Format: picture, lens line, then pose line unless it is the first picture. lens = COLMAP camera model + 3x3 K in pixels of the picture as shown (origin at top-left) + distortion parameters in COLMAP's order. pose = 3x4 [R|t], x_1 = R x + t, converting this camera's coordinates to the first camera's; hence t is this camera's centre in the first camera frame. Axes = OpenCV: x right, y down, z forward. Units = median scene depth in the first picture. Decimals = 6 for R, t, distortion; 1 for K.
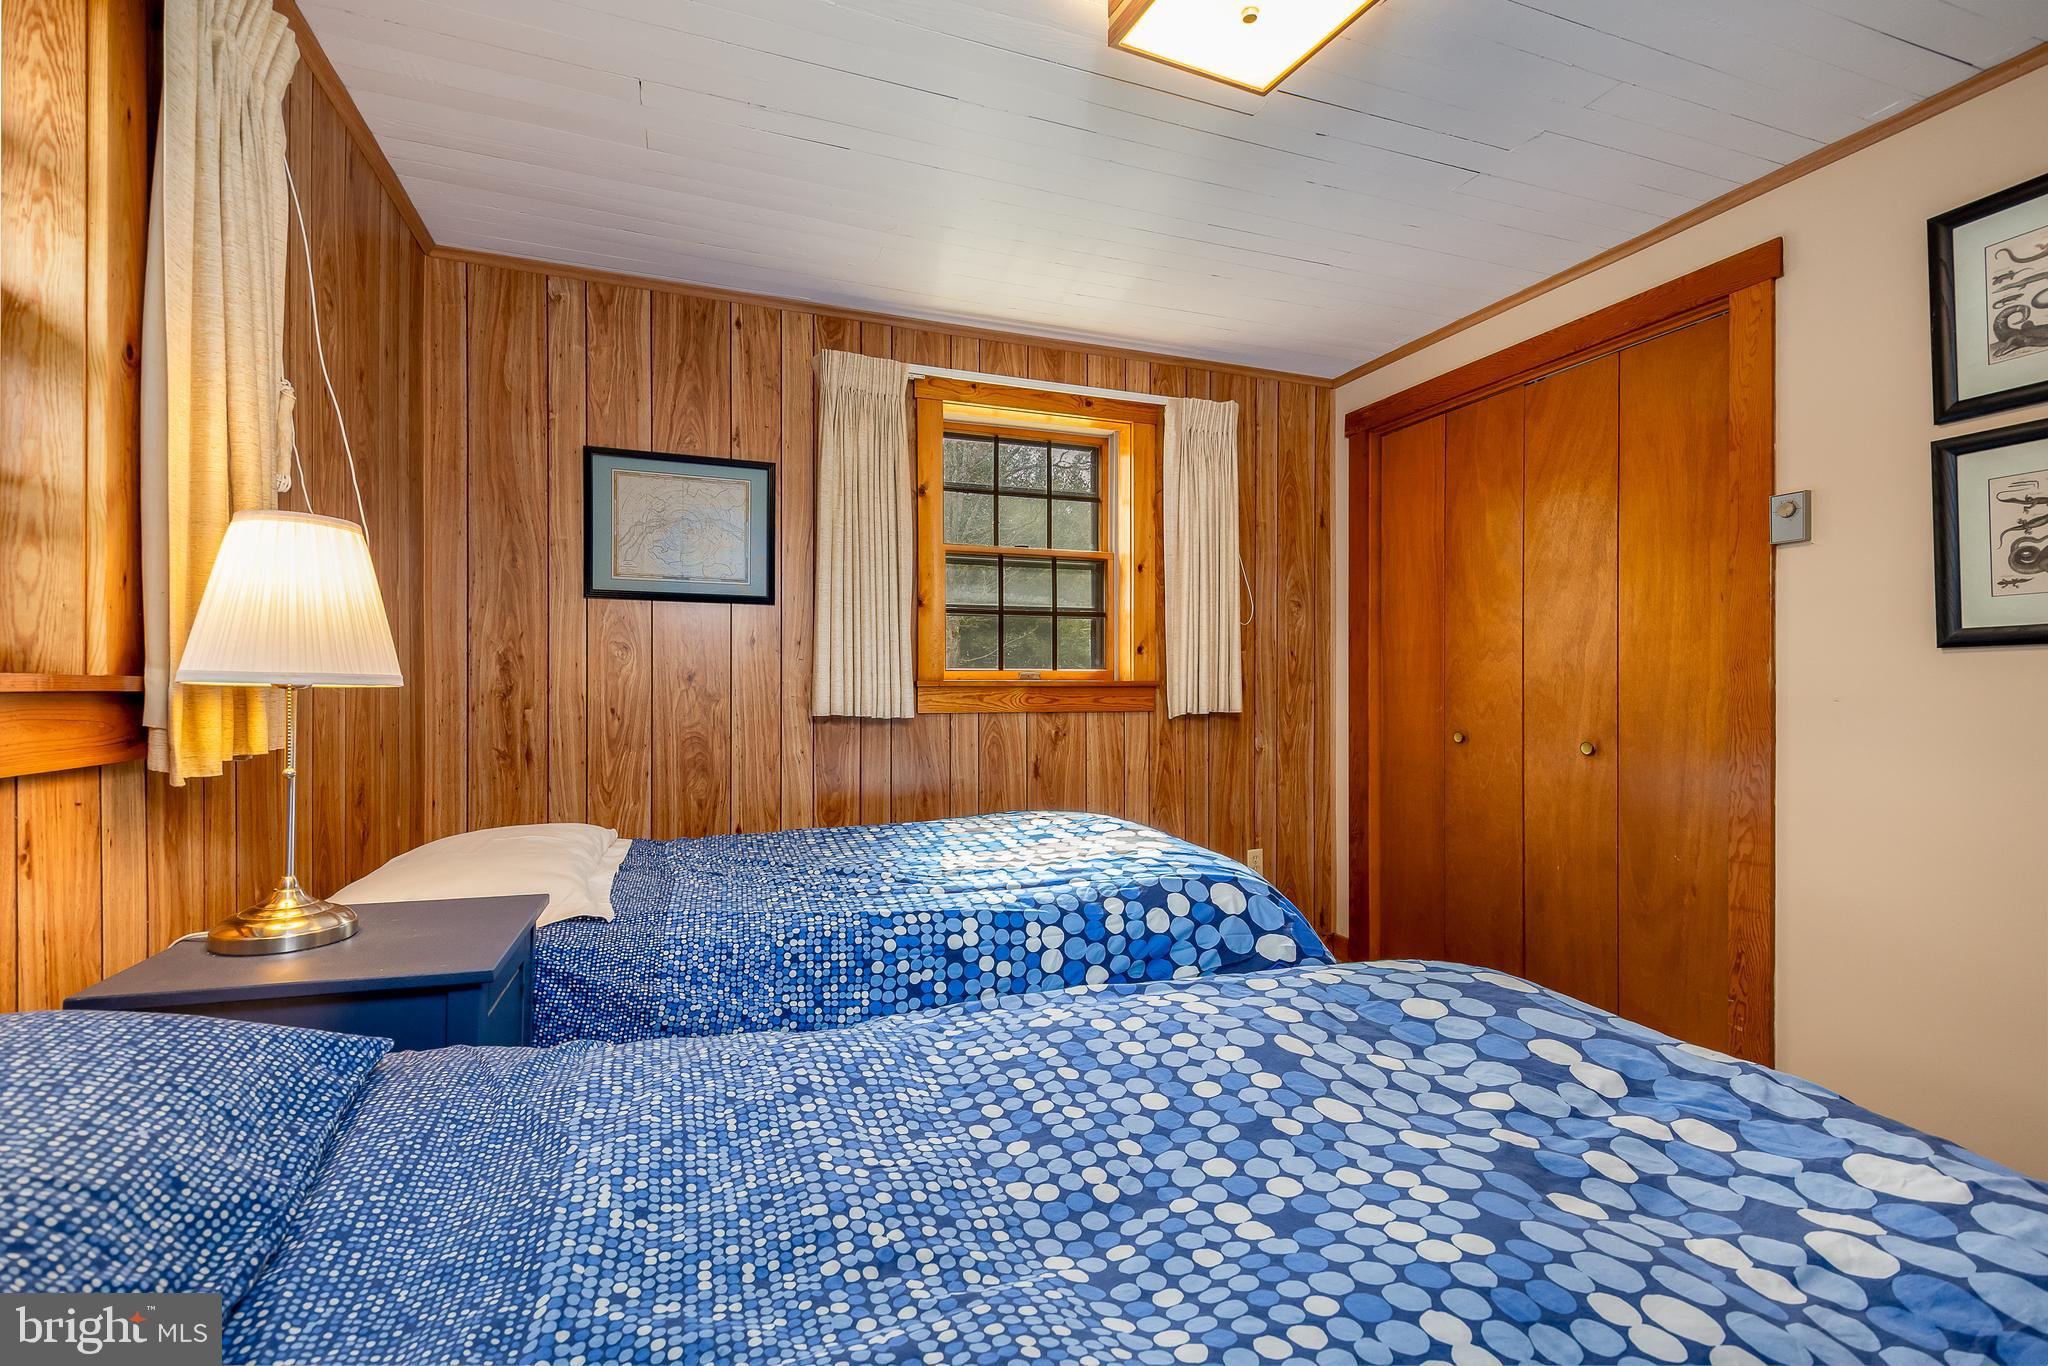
lens RADIAL K [[881.0, 0, 1024.0], [0, 881.0, 683.0], [0, 0, 1]] dist [0.010189, -0.000101]
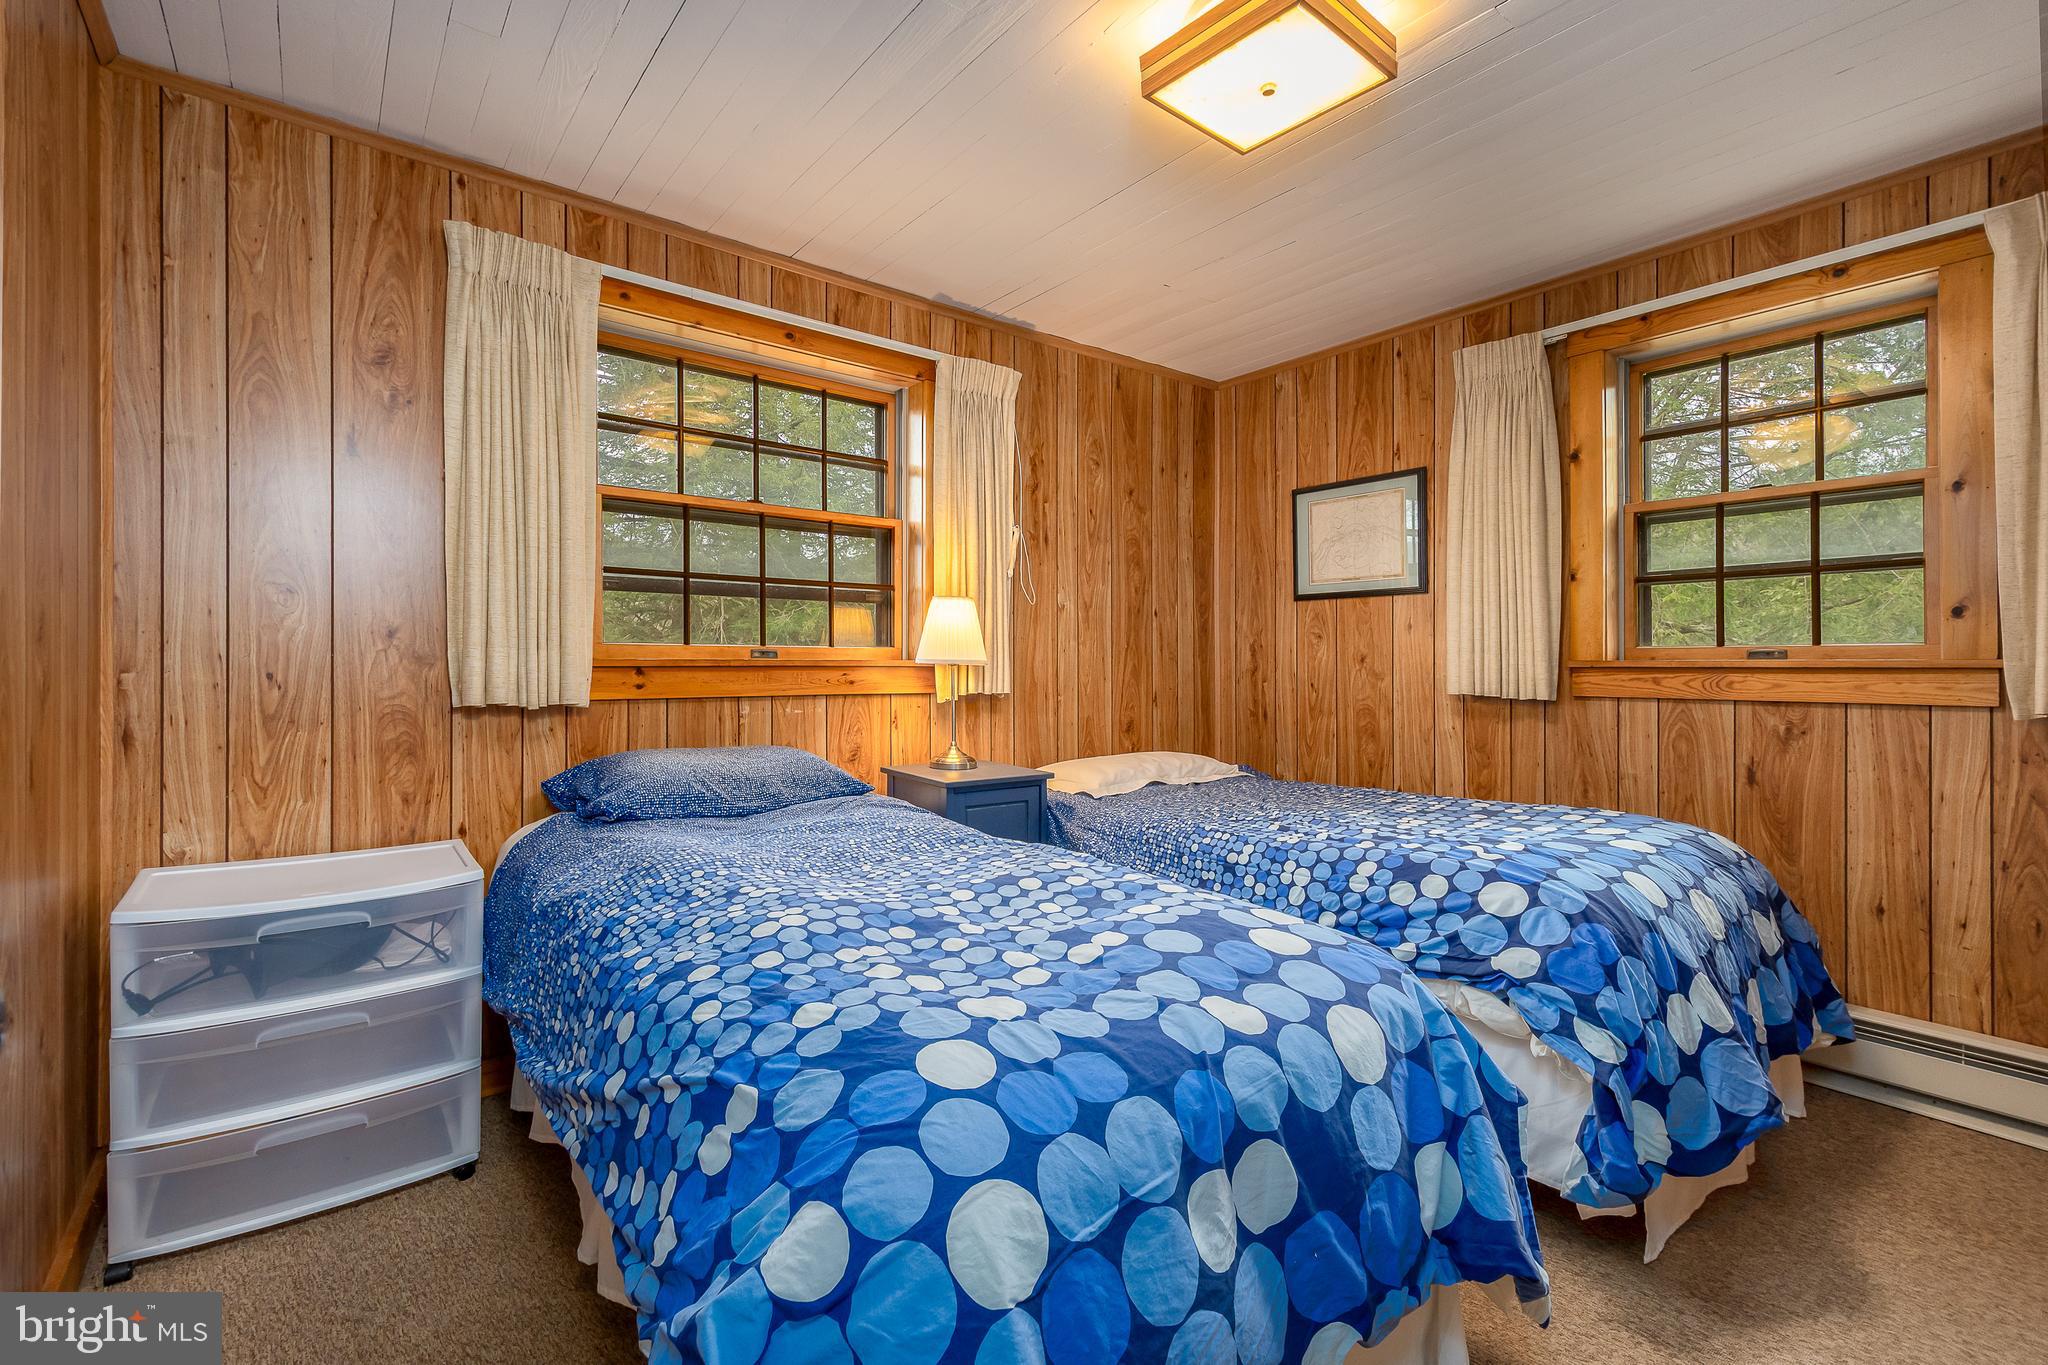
lens RADIAL K [[906.5, 0, 1019.3], [0, 906.5, 665.2], [0, 0, 1]] dist [-0.000157, -0.000260]
pose [[0.302871, -0.001435, -0.953030, 0.700025], [-0.000735, 0.999998, -0.001739, 0.004397], [0.953031, 0.001227, 0.302870, 0.176603]]
